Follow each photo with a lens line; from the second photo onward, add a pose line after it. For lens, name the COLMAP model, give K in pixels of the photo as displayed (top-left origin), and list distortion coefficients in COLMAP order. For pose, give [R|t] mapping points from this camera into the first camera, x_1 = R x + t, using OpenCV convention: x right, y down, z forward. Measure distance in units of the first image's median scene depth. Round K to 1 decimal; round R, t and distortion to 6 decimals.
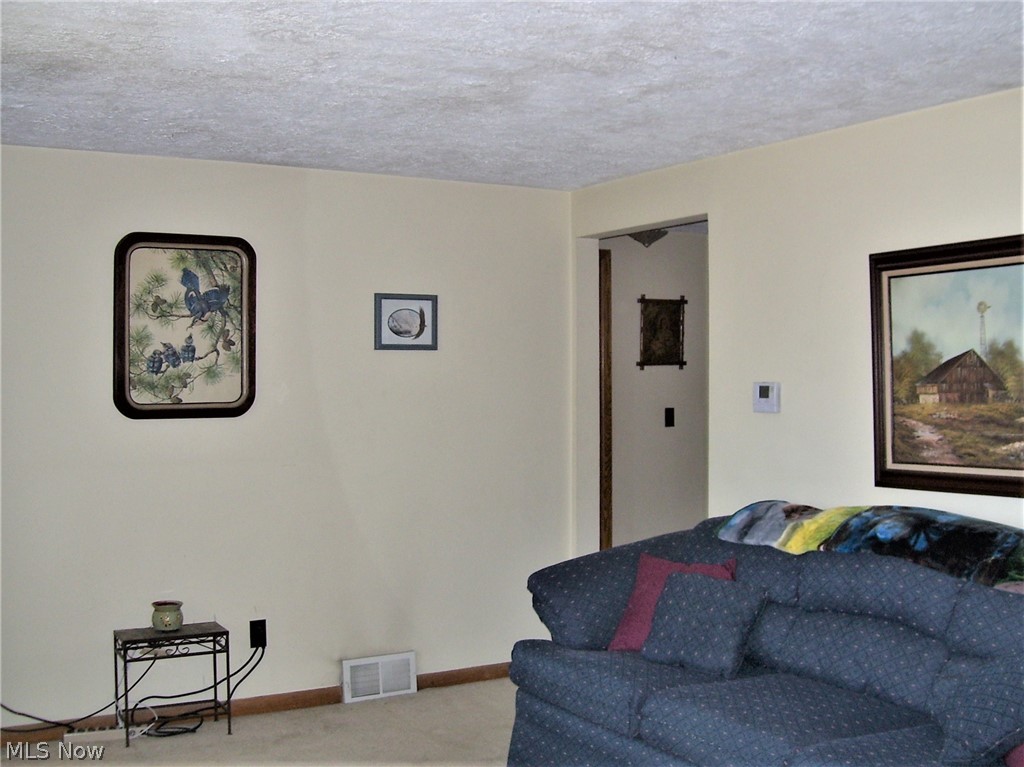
lens RADIAL K [[1134.6, 0, 512.0], [0, 1134.6, 383.5], [0, 0, 1]] dist [-0.215632, 0.201935]
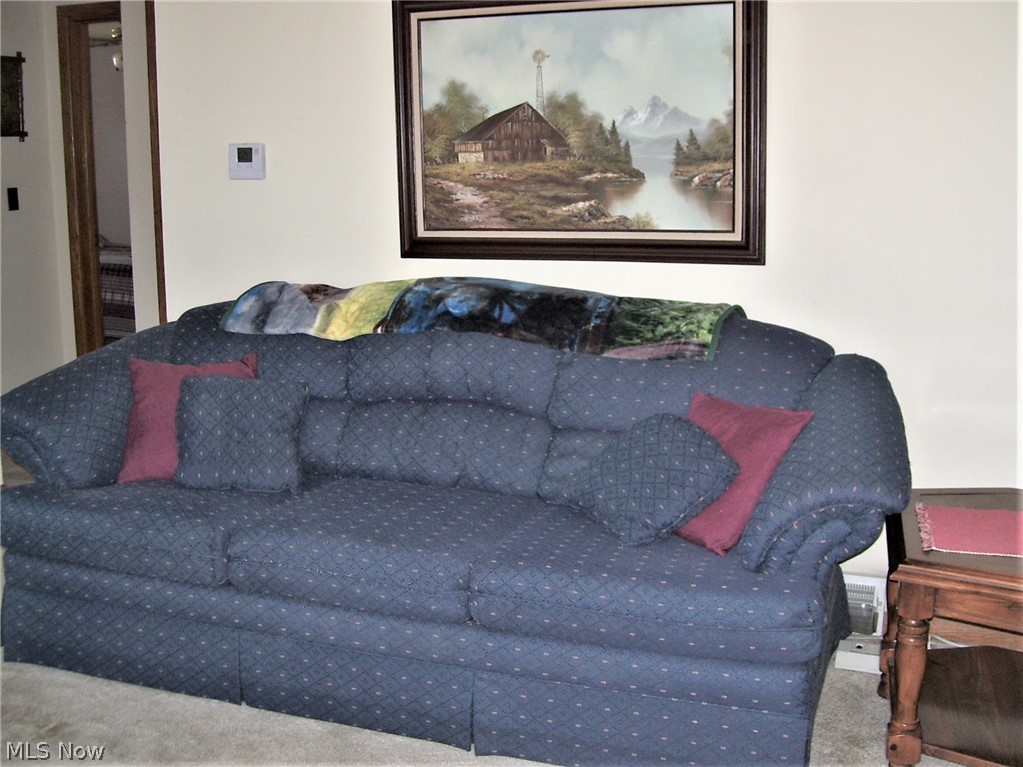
lens RADIAL K [[1133.5, 0, 511.5], [0, 1133.5, 383.5], [0, 0, 1]] dist [-0.215632, 0.201935]
pose [[0.773068, -0.122370, 0.622408, -0.209731], [0.001400, 0.981542, 0.191240, 0.021512], [-0.634321, -0.146970, 0.758970, 0.276658]]
